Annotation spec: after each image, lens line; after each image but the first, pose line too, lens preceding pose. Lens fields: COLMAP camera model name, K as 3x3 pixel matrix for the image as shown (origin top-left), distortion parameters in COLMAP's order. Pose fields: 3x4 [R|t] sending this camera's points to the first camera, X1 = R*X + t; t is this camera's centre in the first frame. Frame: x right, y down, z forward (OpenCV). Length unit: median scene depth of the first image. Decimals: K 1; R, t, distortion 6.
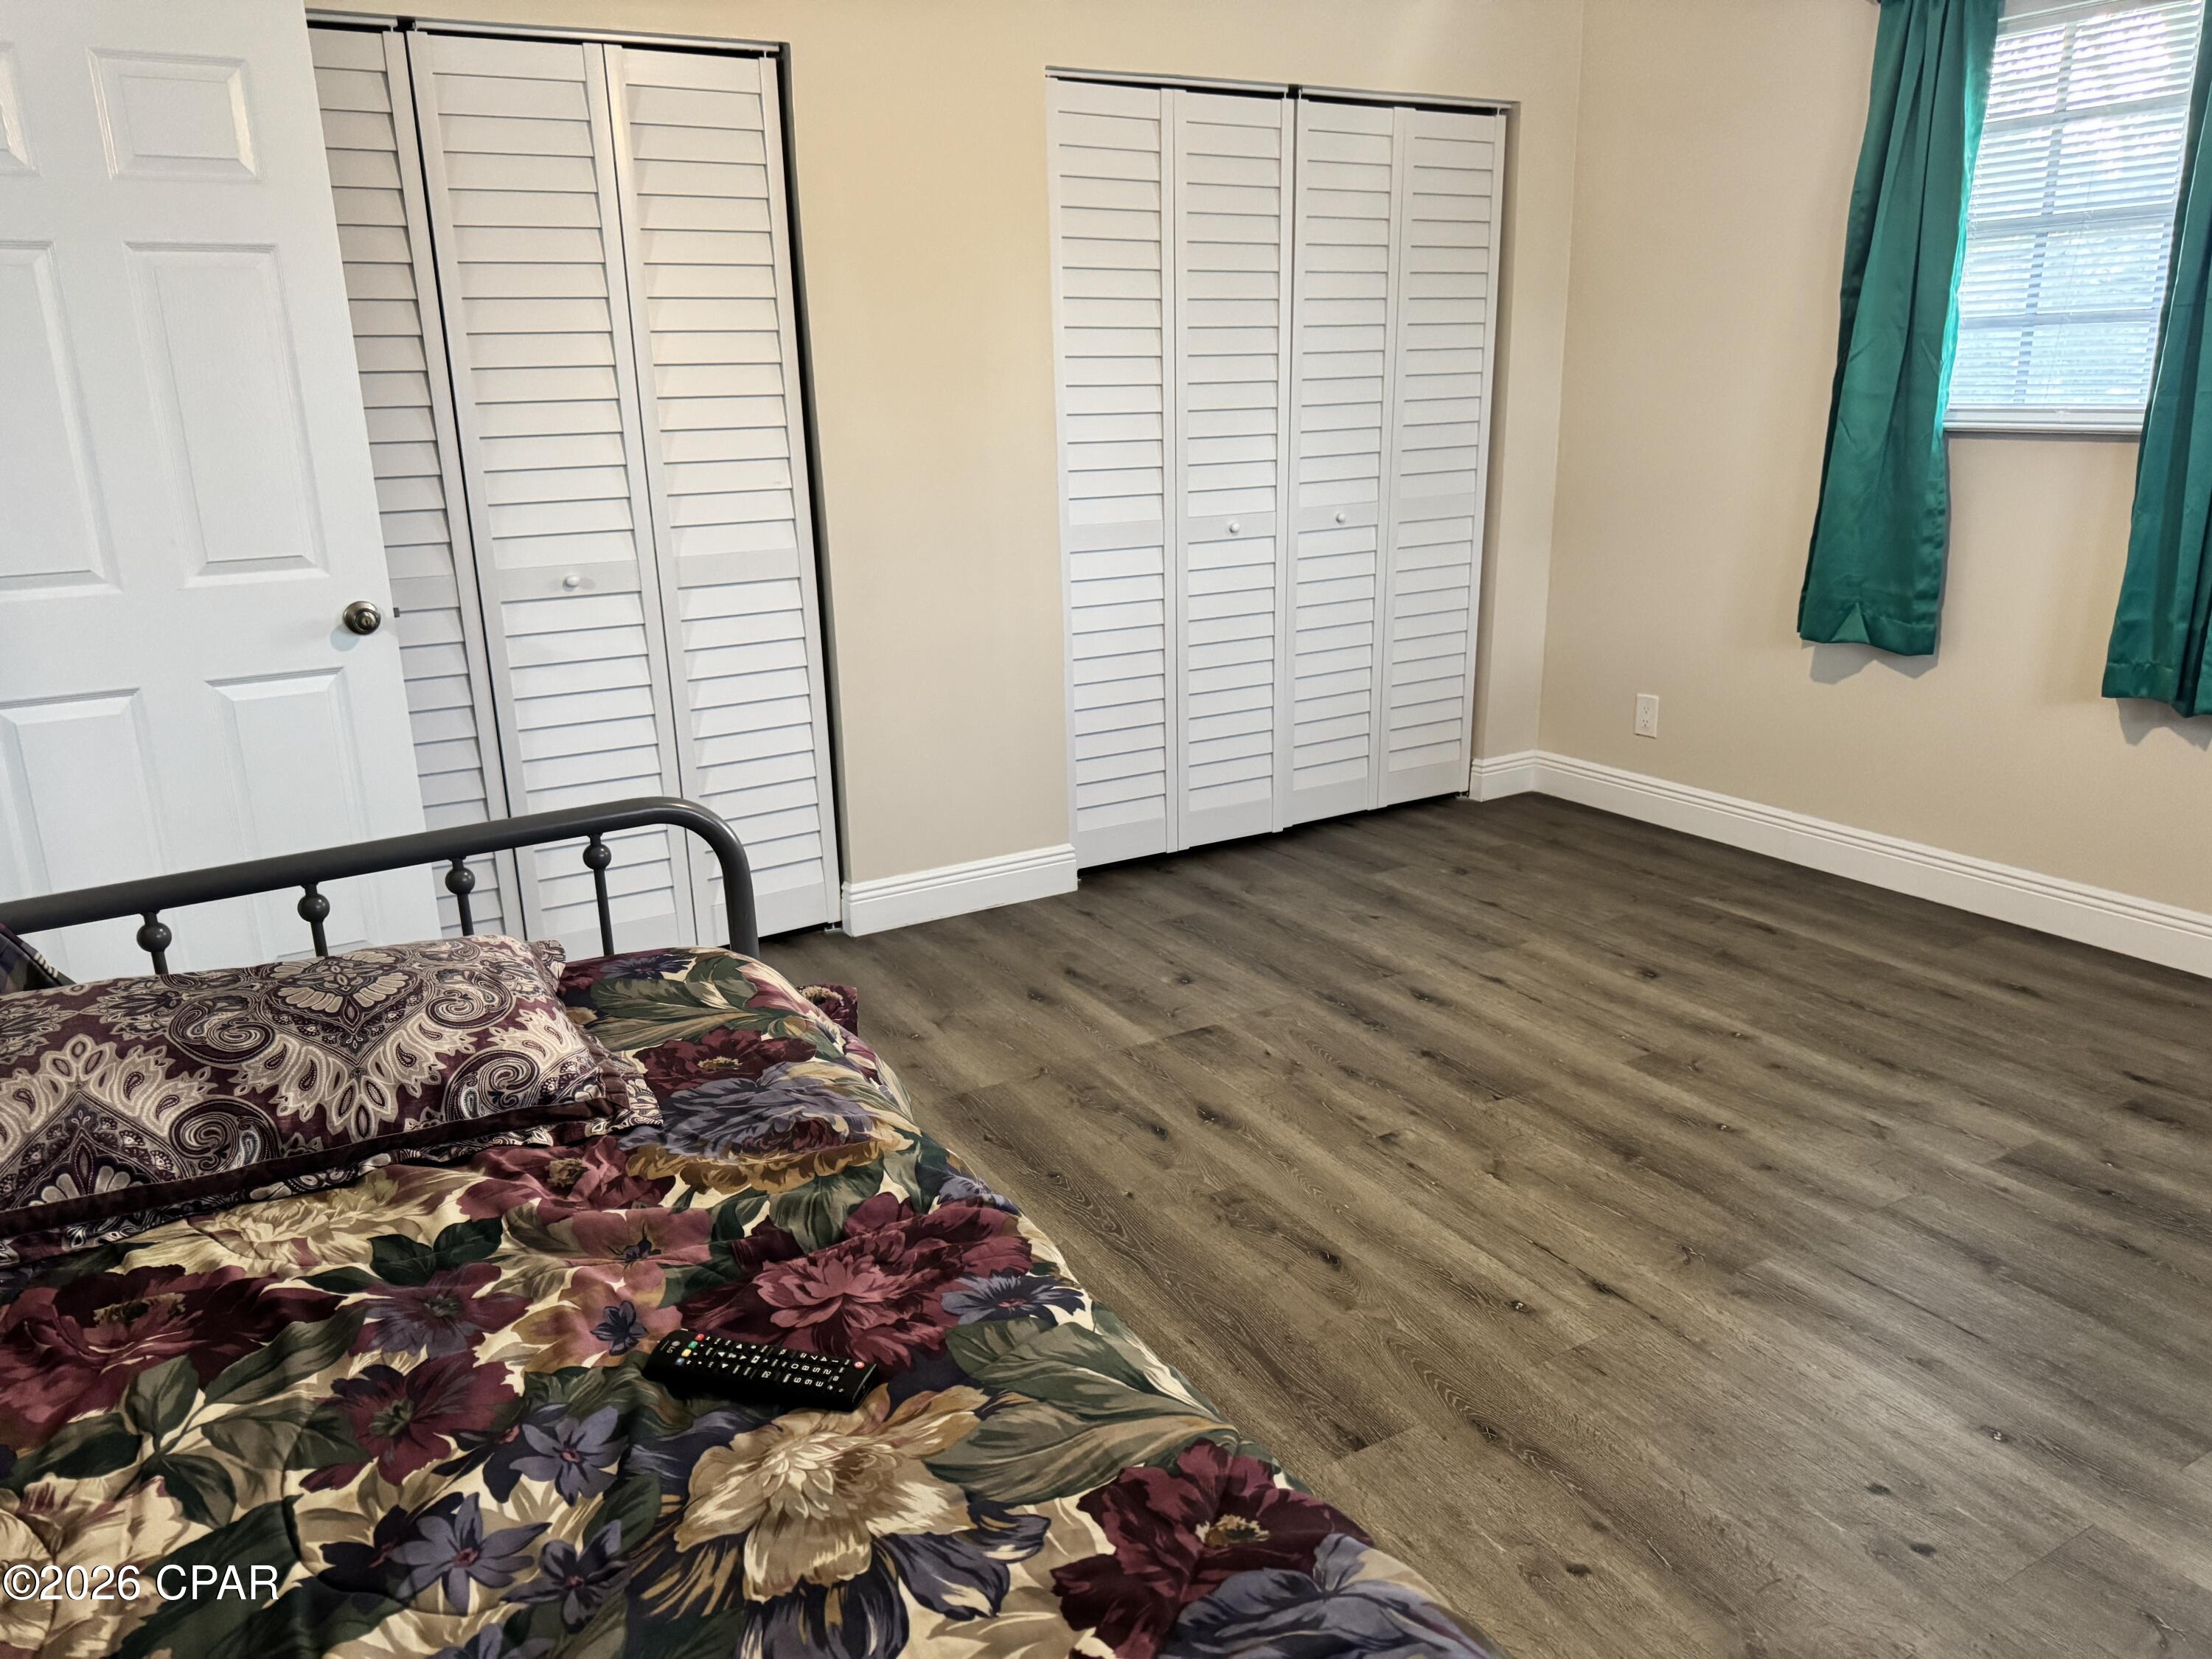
lens RADIAL K [[1531.9, 0, 1106.0], [0, 1531.9, 829.5], [0, 0, 1]] dist [0.083642, -0.097984]
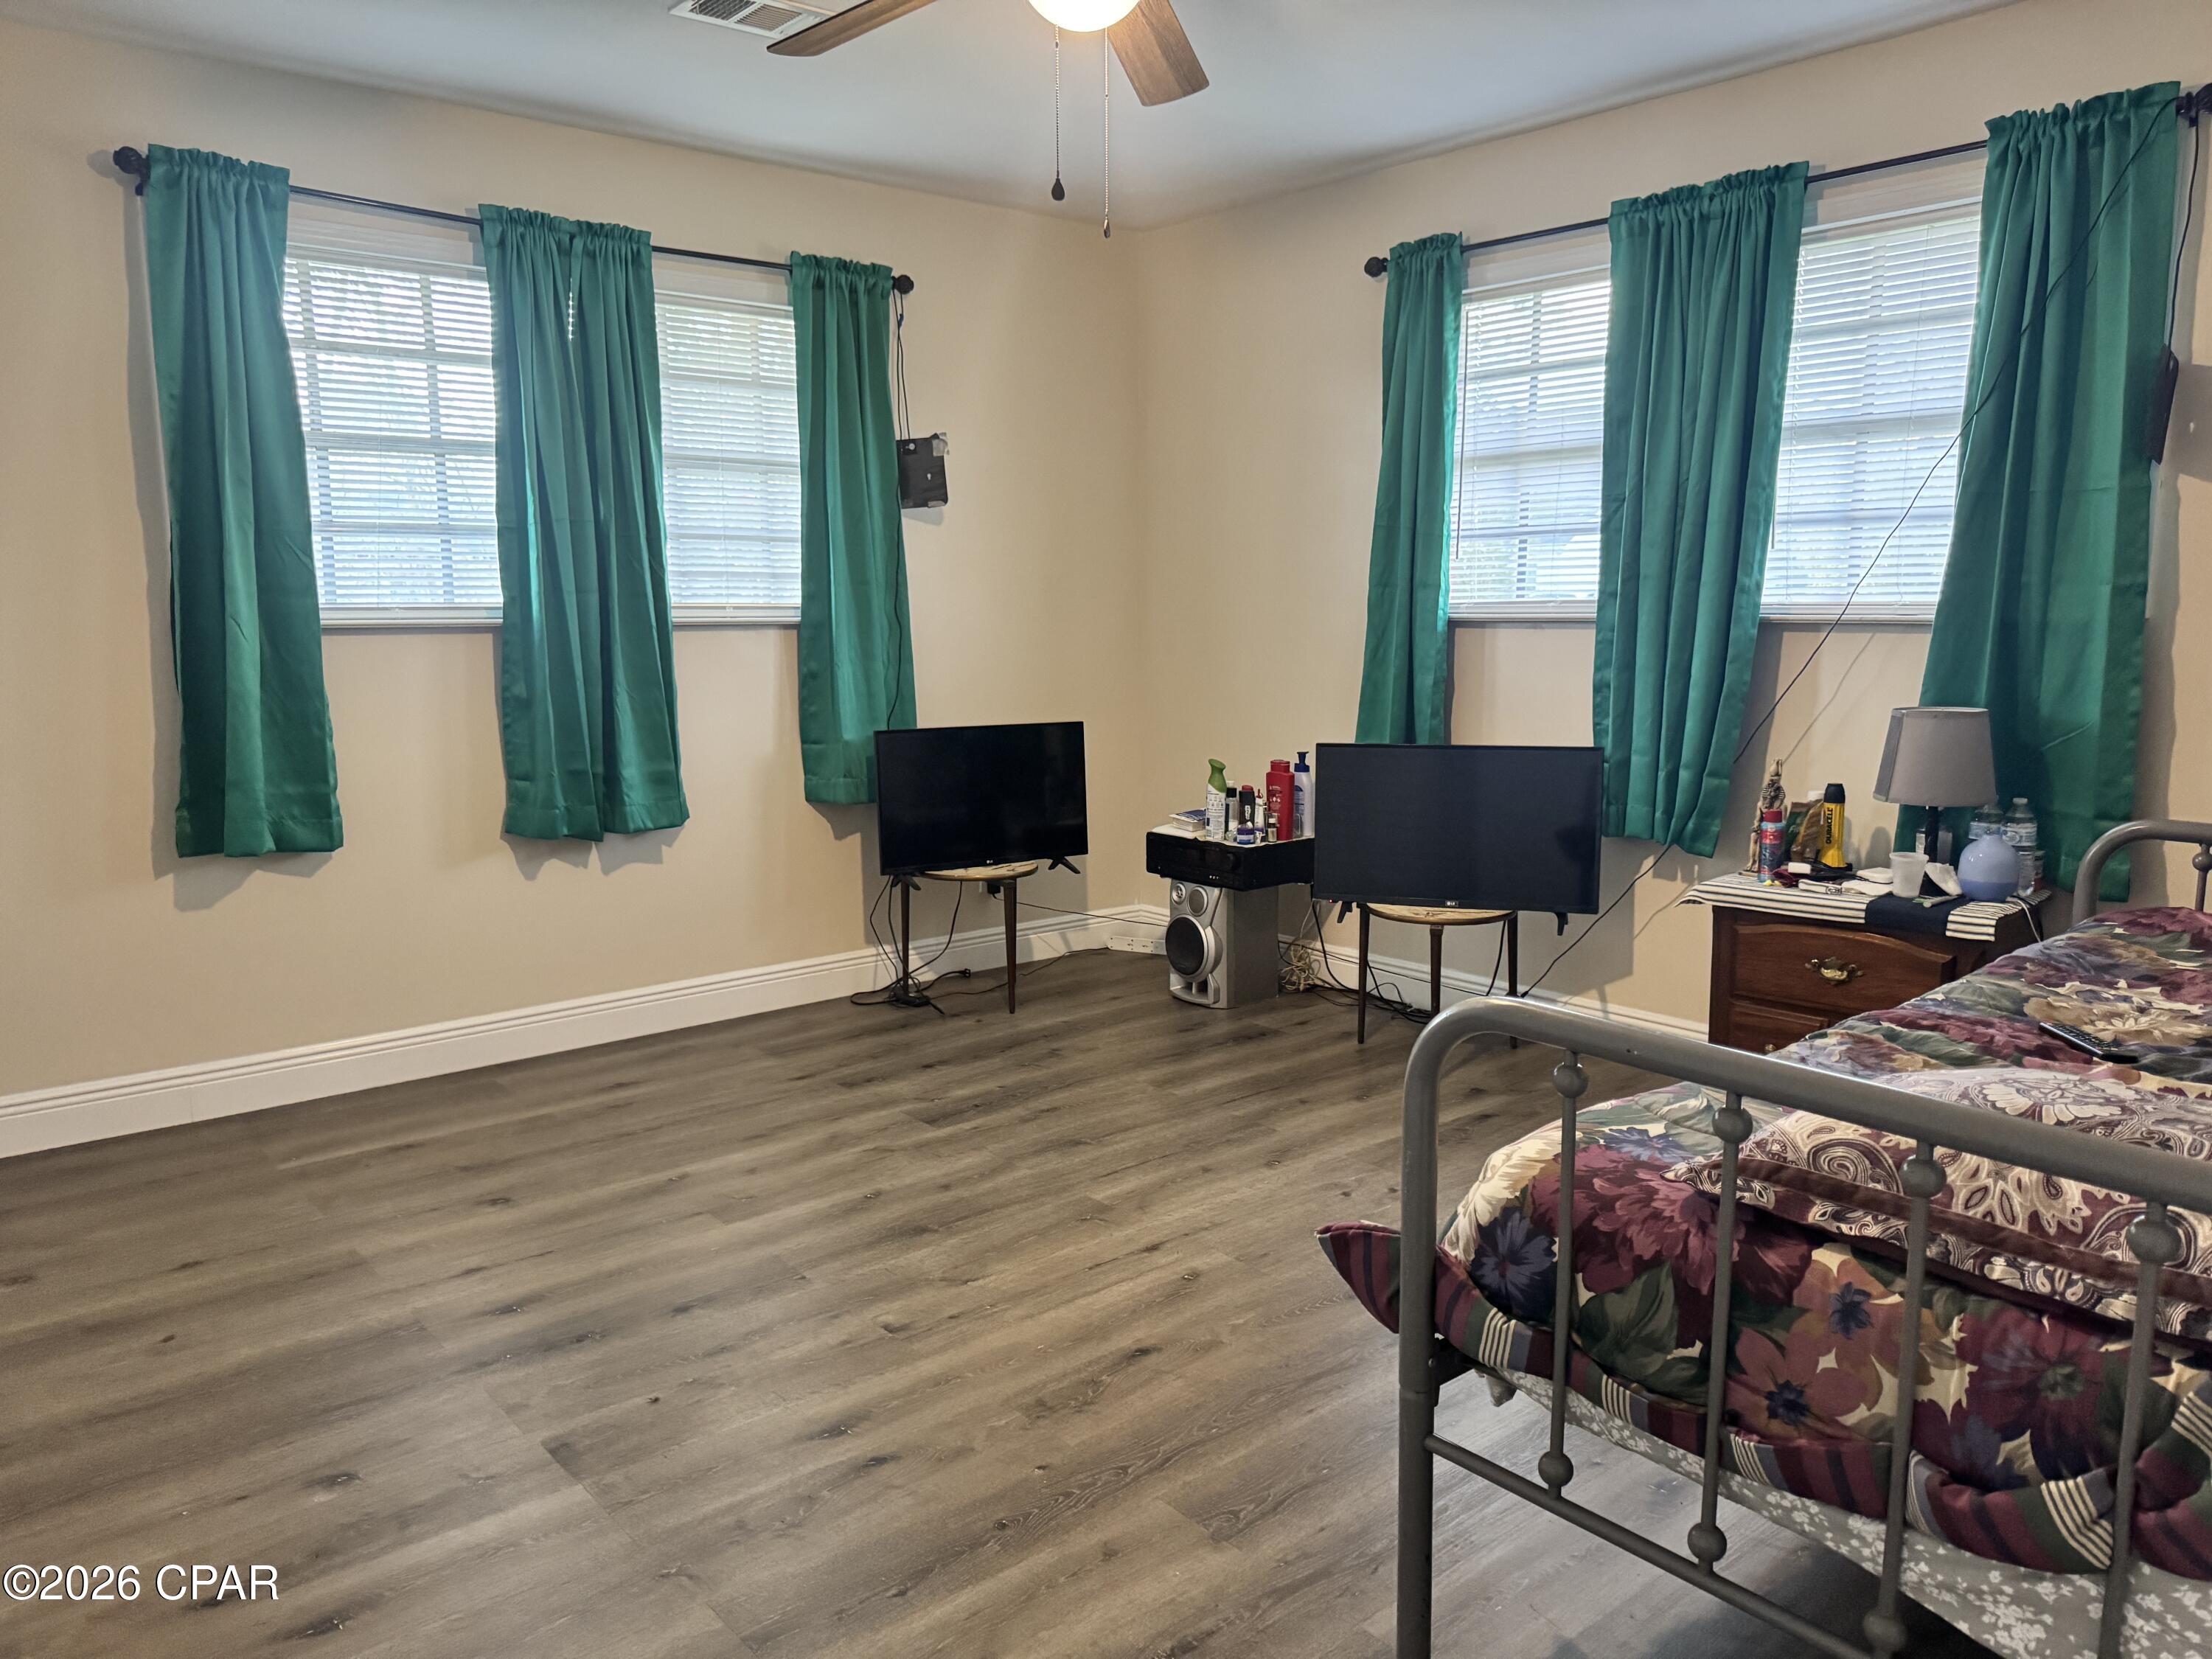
lens RADIAL K [[1531.9, 0, 1106.0], [0, 1531.9, 829.5], [0, 0, 1]] dist [0.083642, -0.097984]
pose [[-0.151833, -0.121711, 0.980884, -0.593924], [0.284408, 0.945039, 0.161287, -0.165237], [-0.946604, 0.303460, -0.108873, 0.733002]]
